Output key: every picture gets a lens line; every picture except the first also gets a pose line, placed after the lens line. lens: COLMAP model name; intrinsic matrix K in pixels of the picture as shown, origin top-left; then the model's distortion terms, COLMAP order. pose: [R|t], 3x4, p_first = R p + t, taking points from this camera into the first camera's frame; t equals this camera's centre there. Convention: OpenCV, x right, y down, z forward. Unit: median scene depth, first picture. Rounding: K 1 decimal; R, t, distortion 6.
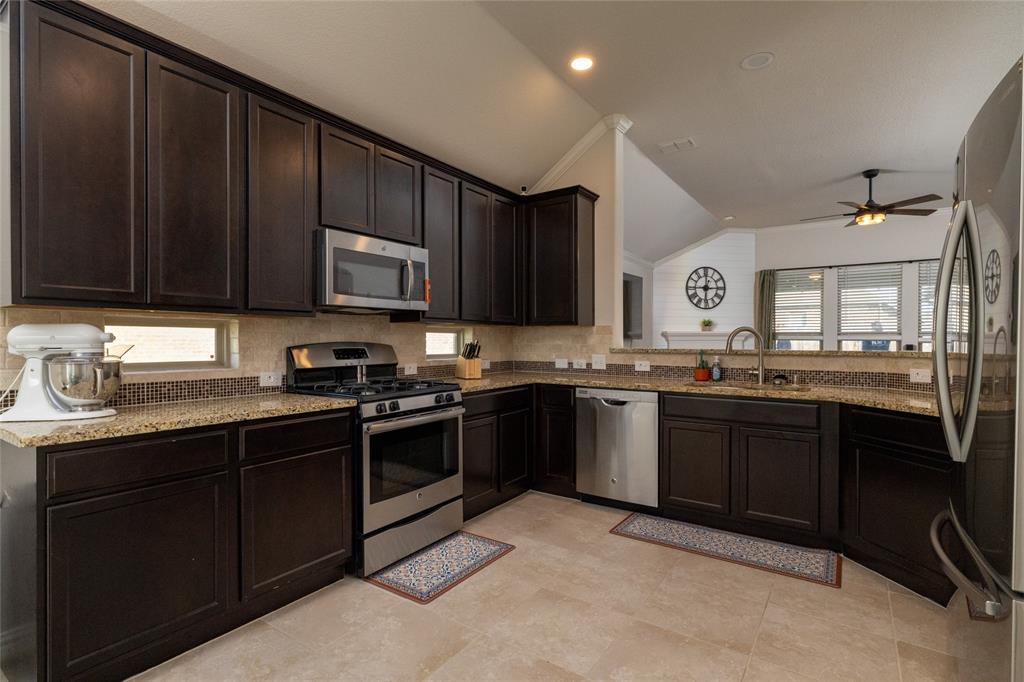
lens RADIAL K [[484.3, 0, 504.6], [0, 484.3, 342.7], [0, 0, 1]] dist [0.001417, 0.000026]
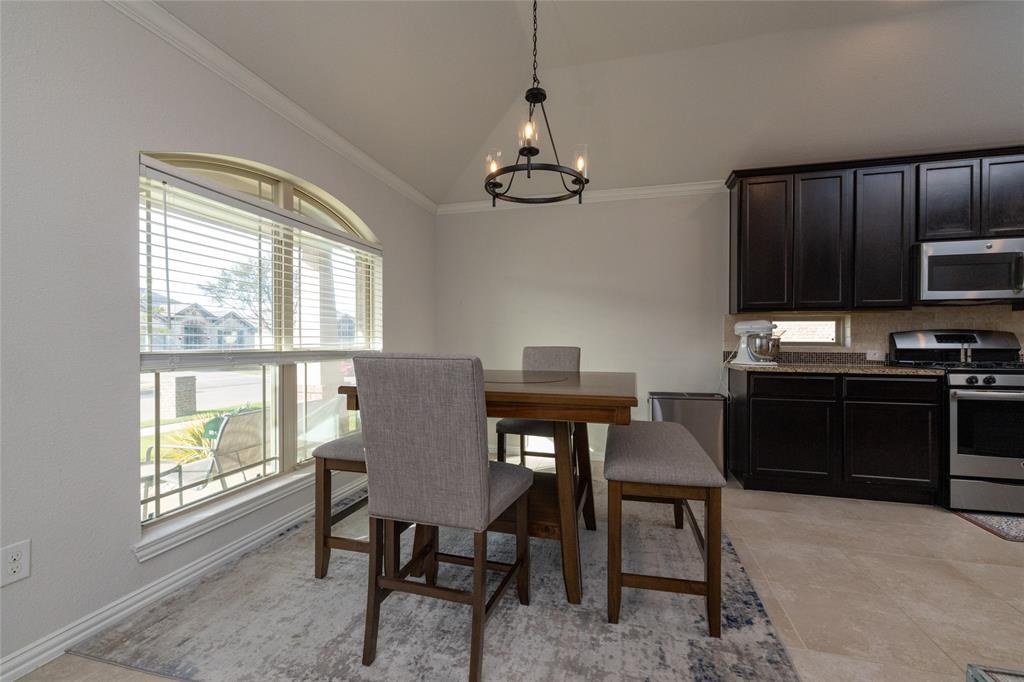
lens RADIAL K [[439.7, 0, 518.3], [0, 439.7, 344.7], [0, 0, 1]] dist [0.002821, 0.000325]
pose [[0.356610, 0.007243, -0.934225, 0.311559], [-0.007939, 0.999957, 0.004722, 0.040325], [0.934220, 0.005733, 0.356652, -0.392477]]
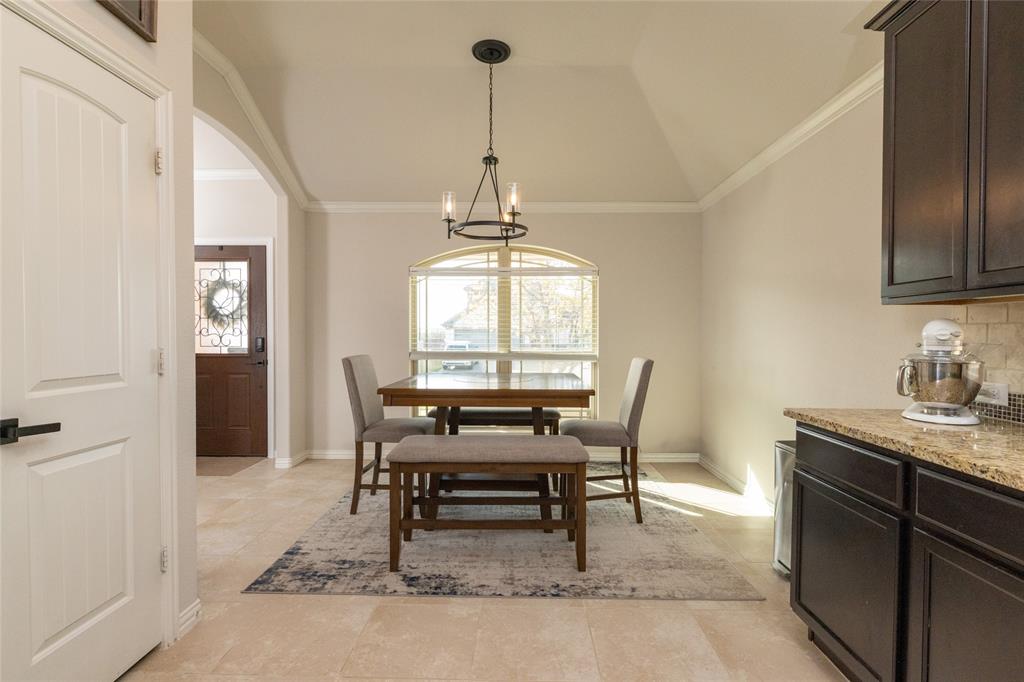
lens RADIAL K [[484.3, 0, 514.2], [0, 484.3, 342.3], [0, 0, 1]] dist [0.001417, 0.000026]
pose [[-0.819544, 0.003056, -0.573009, 0.195669], [-0.010922, 0.999721, 0.020952, -0.004299], [0.572913, 0.023429, -0.819281, 0.793736]]
